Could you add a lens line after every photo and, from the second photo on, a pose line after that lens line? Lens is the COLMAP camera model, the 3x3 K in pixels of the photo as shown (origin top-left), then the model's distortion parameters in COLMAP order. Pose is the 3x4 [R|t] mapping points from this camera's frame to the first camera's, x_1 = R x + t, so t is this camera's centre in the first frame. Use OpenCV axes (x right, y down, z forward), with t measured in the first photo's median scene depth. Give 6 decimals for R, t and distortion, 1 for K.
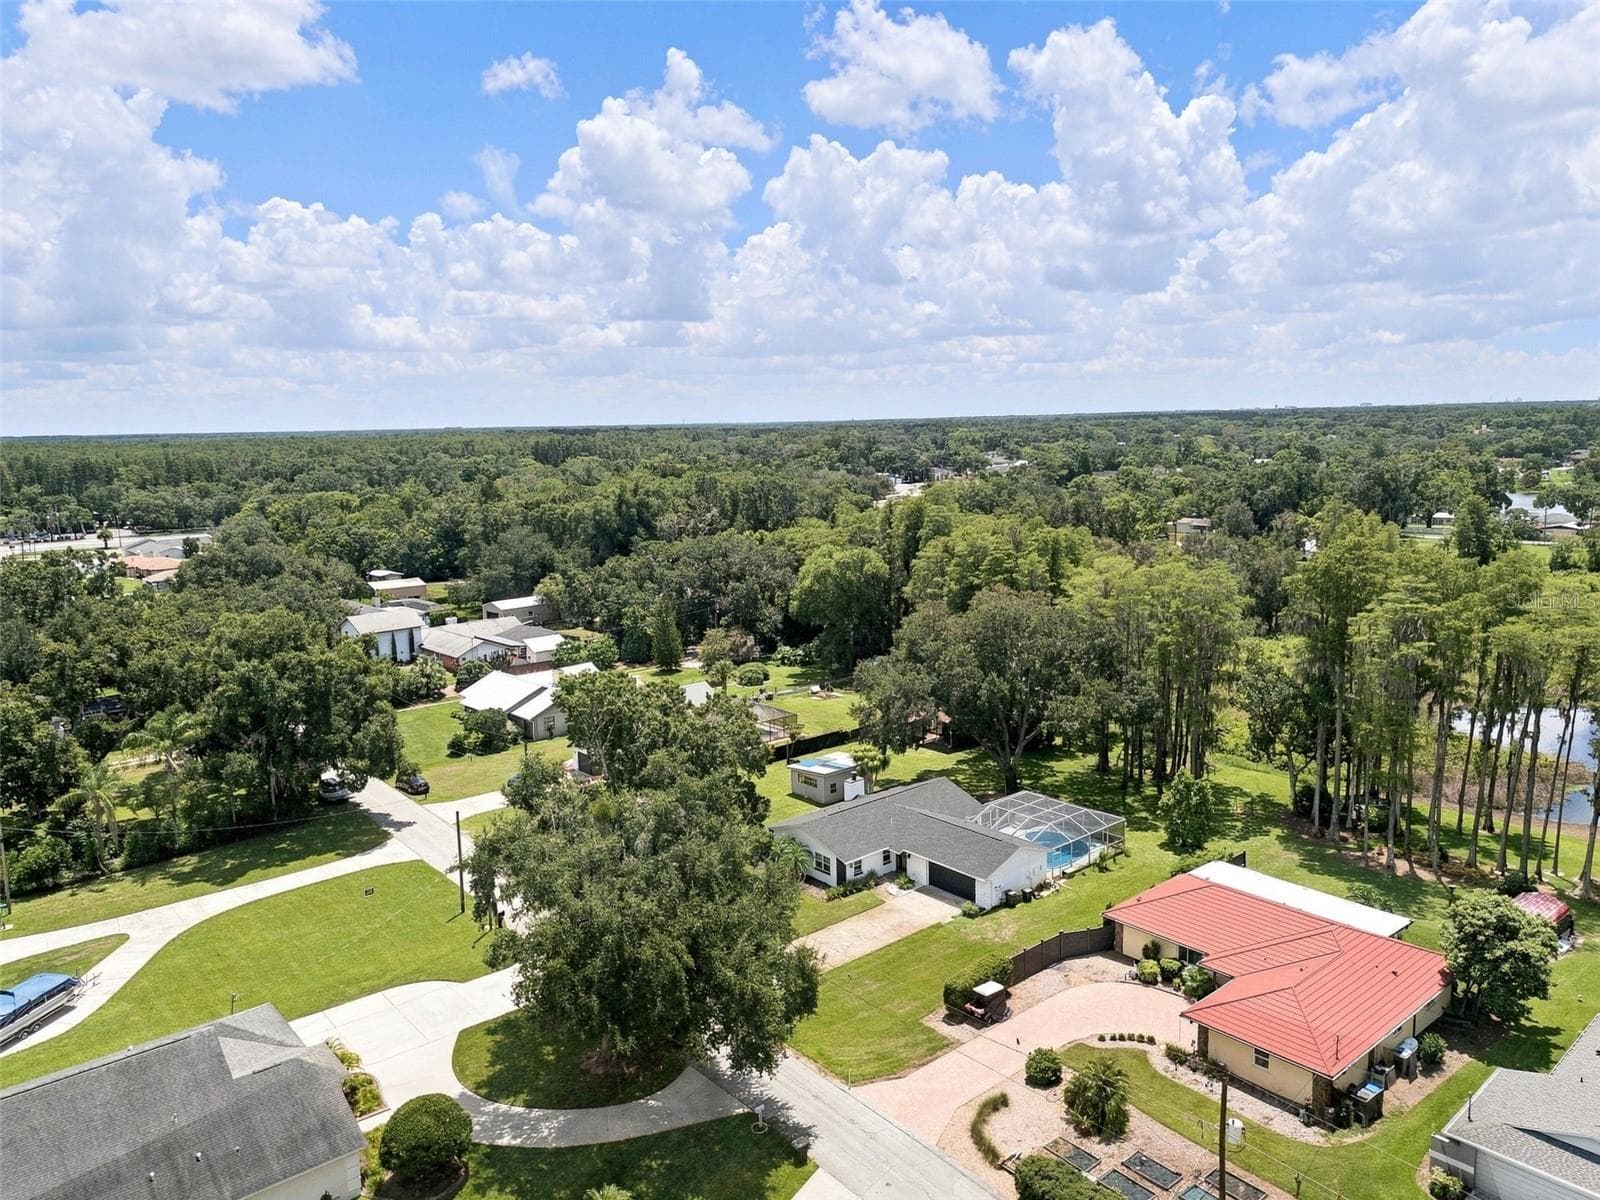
lens RADIAL K [[1134.0, 0, 803.0], [0, 1134.0, 605.2], [0, 0, 1]] dist [0.070188, -0.058468]
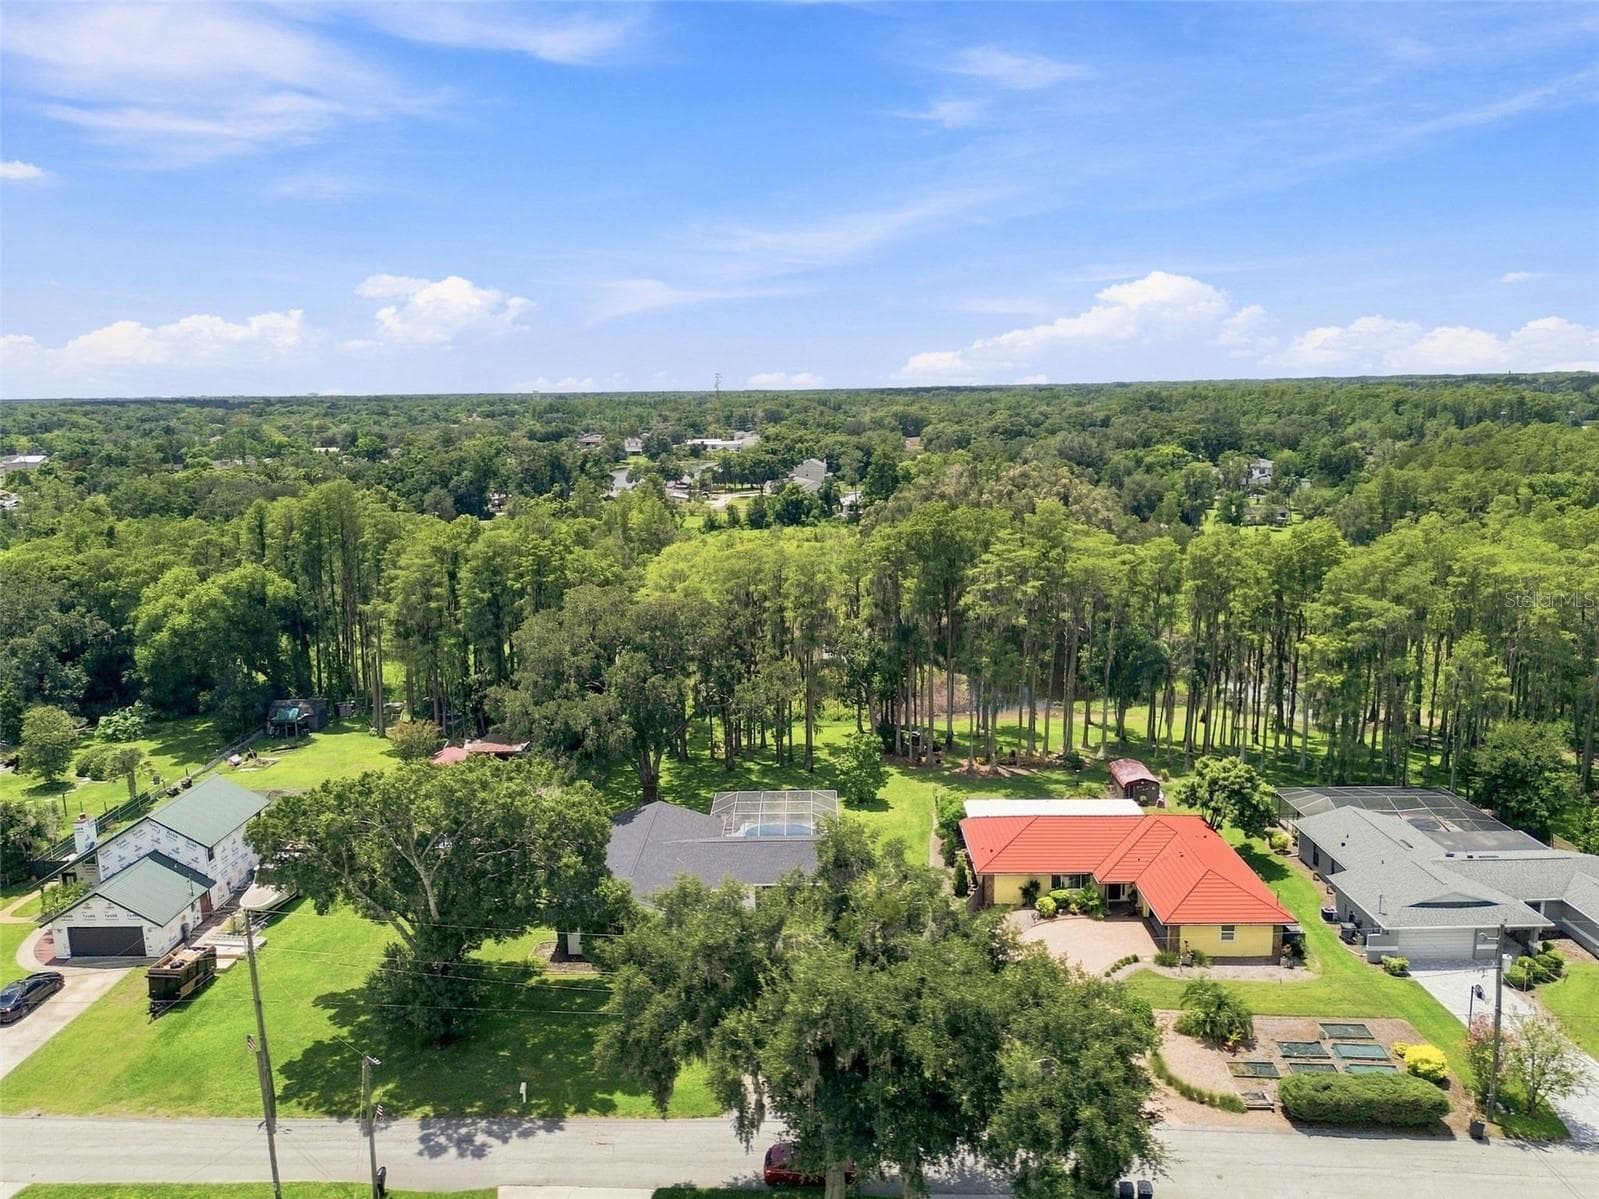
lens RADIAL K [[1133.3, 0, 802.5], [0, 1133.3, 604.7], [0, 0, 1]] dist [0.070188, -0.058468]
pose [[0.660287, -0.130867, 0.739524, -0.502049], [0.126702, 0.989997, 0.062064, -0.047065], [-0.740249, 0.052719, 0.670263, 0.365509]]
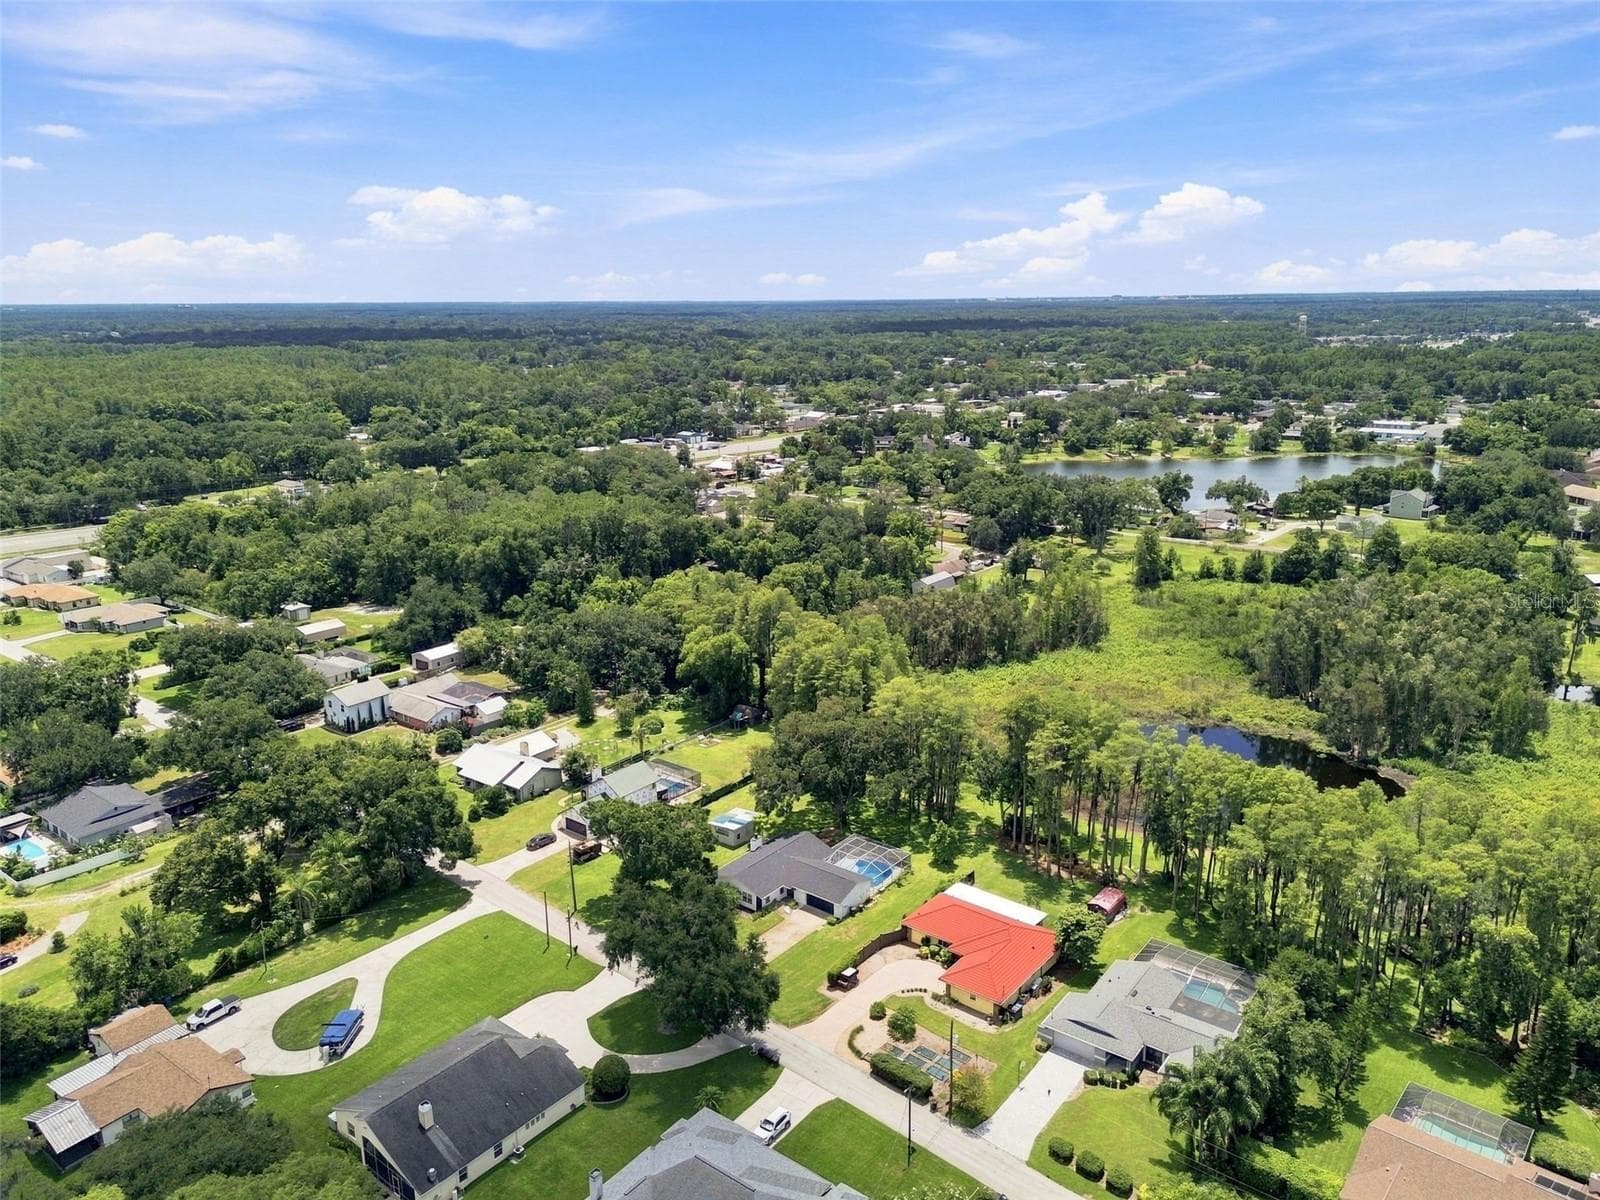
lens RADIAL K [[1134.0, 0, 803.0], [0, 1134.0, 605.2], [0, 0, 1]] dist [0.070188, -0.058468]
pose [[0.981775, -0.034312, 0.186922, -0.217406], [0.015355, 0.994673, 0.101935, -0.412417], [-0.189424, -0.097207, 0.977072, -0.715948]]
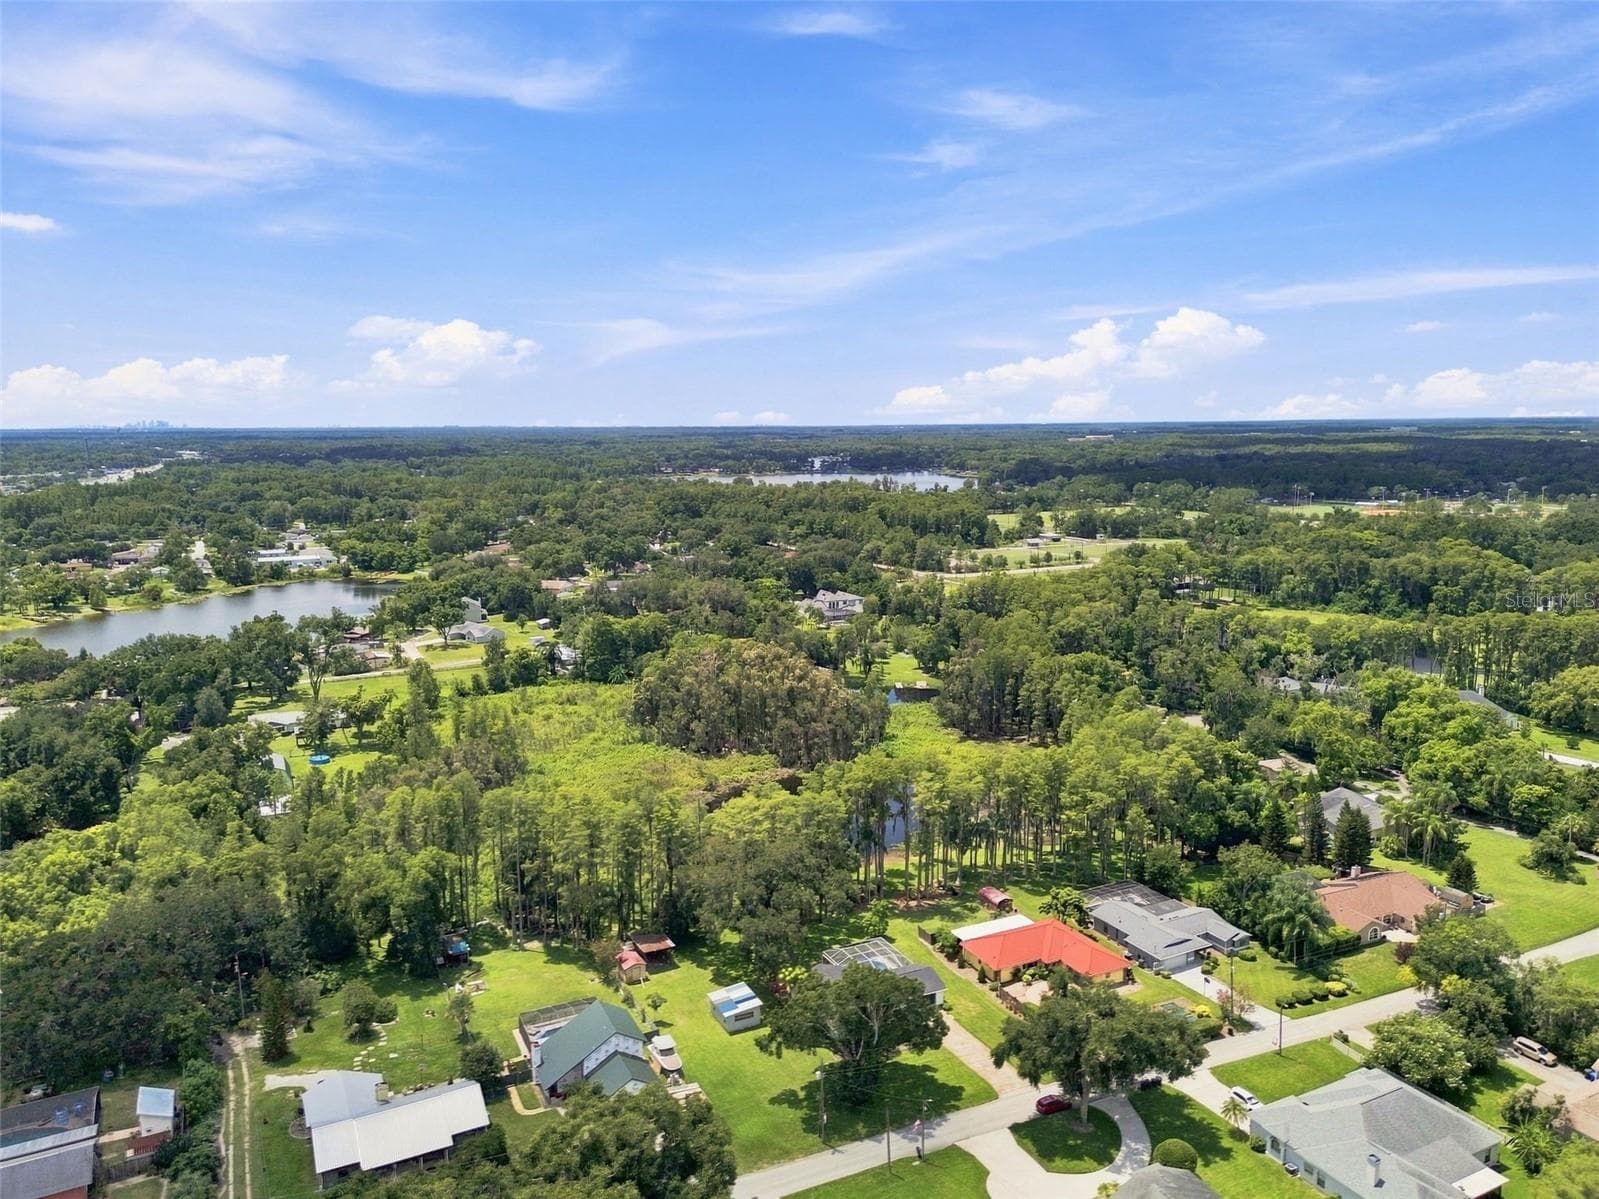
lens RADIAL K [[1128.5, 0, 805.3], [0, 1128.5, 655.8], [0, 0, 1]] dist [0.069656, -0.001010]
pose [[0.248982, -0.177952, 0.952019, -1.551552], [0.161846, 0.976798, 0.140255, -0.587289], [-0.954889, 0.119160, 0.272006, 0.607039]]
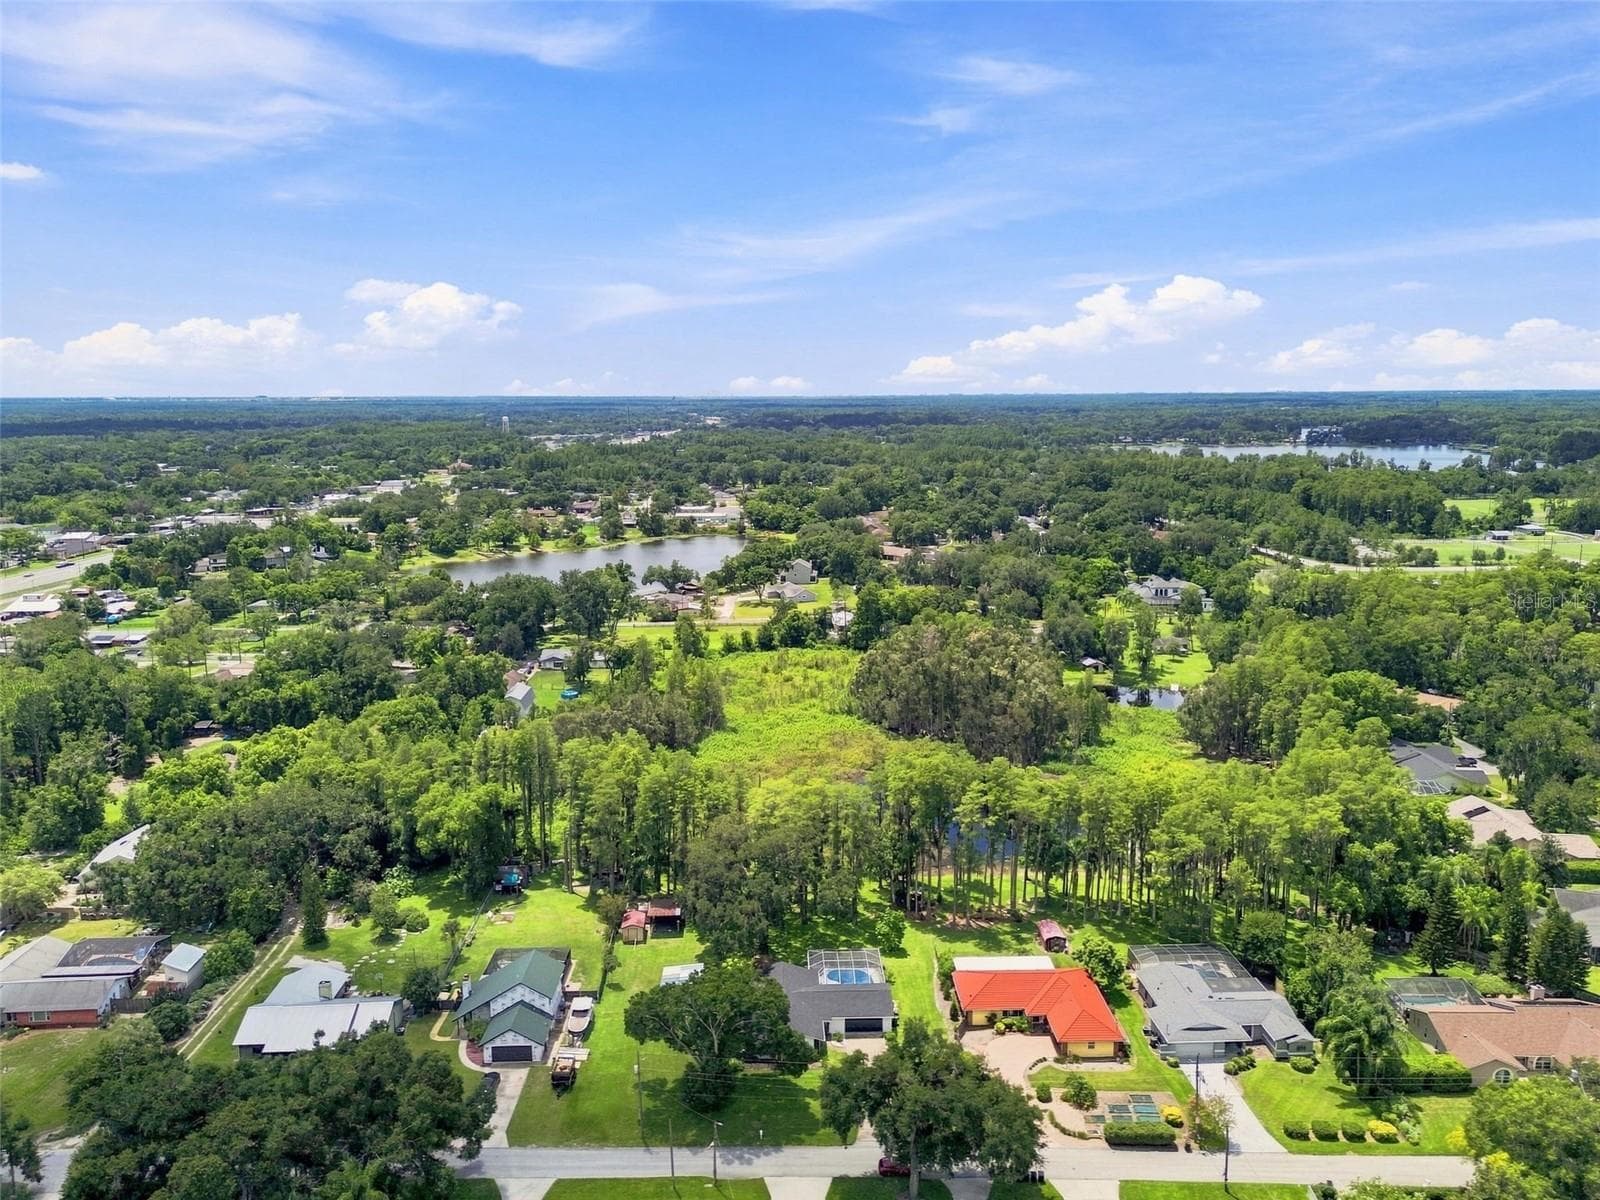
lens RADIAL K [[1138.7, 0, 808.2], [0, 1138.7, 613.6], [0, 0, 1]] dist [0.059333, -0.003730]
pose [[0.626406, -0.130667, 0.768467, -1.147418], [0.118502, 0.990354, 0.071801, -0.494116], [-0.770437, 0.046088, 0.635849, -0.053006]]
